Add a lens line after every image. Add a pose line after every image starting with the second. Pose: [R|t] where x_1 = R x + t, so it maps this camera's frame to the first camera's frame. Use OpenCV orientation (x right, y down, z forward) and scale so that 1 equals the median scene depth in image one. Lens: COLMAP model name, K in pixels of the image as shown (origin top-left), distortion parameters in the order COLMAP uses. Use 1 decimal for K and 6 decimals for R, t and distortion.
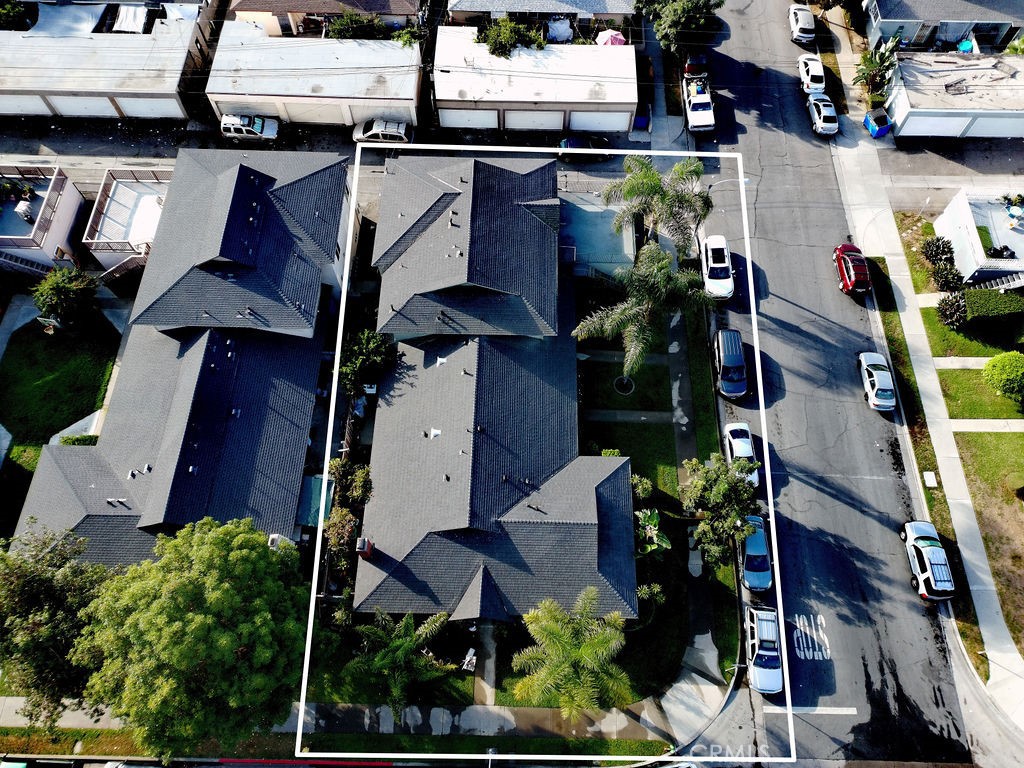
lens RADIAL K [[742.0, 0, 514.5], [0, 742.0, 382.7], [0, 0, 1]] dist [0.087575, -0.088999]
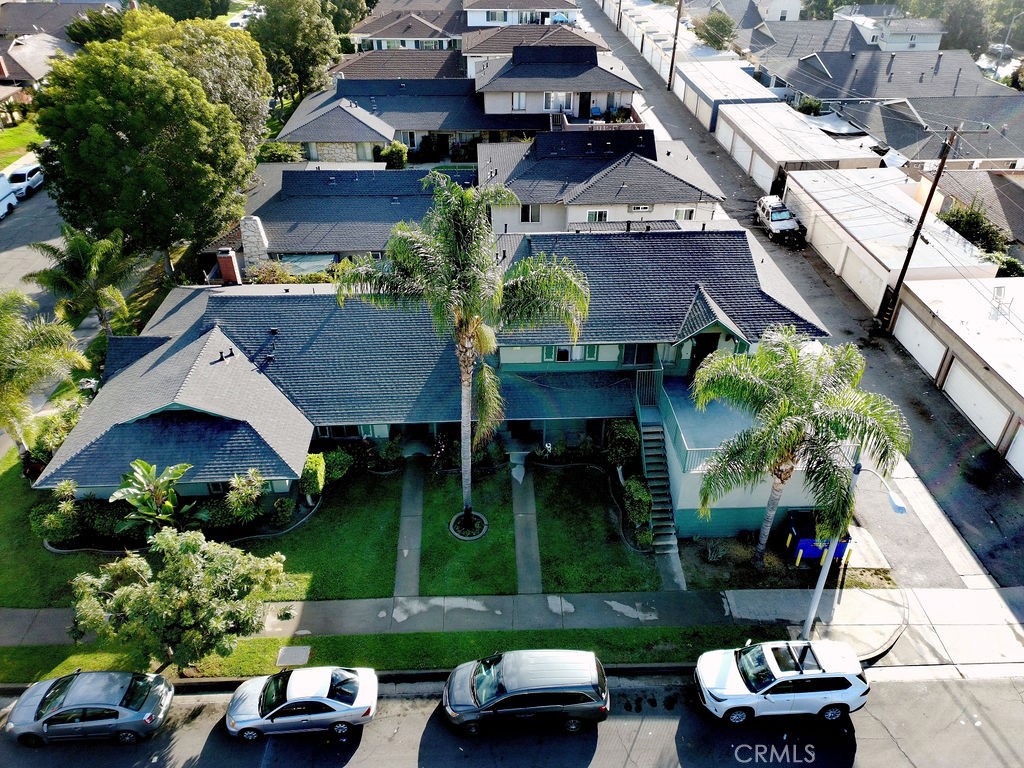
lens RADIAL K [[742.0, 0, 514.5], [0, 742.0, 382.7], [0, 0, 1]] dist [0.087575, -0.088999]
pose [[0.073050, 0.563354, -0.822980, 0.571576], [-0.893740, 0.403181, 0.196658, -0.188909], [0.442598, 0.721164, 0.532945, 0.640134]]
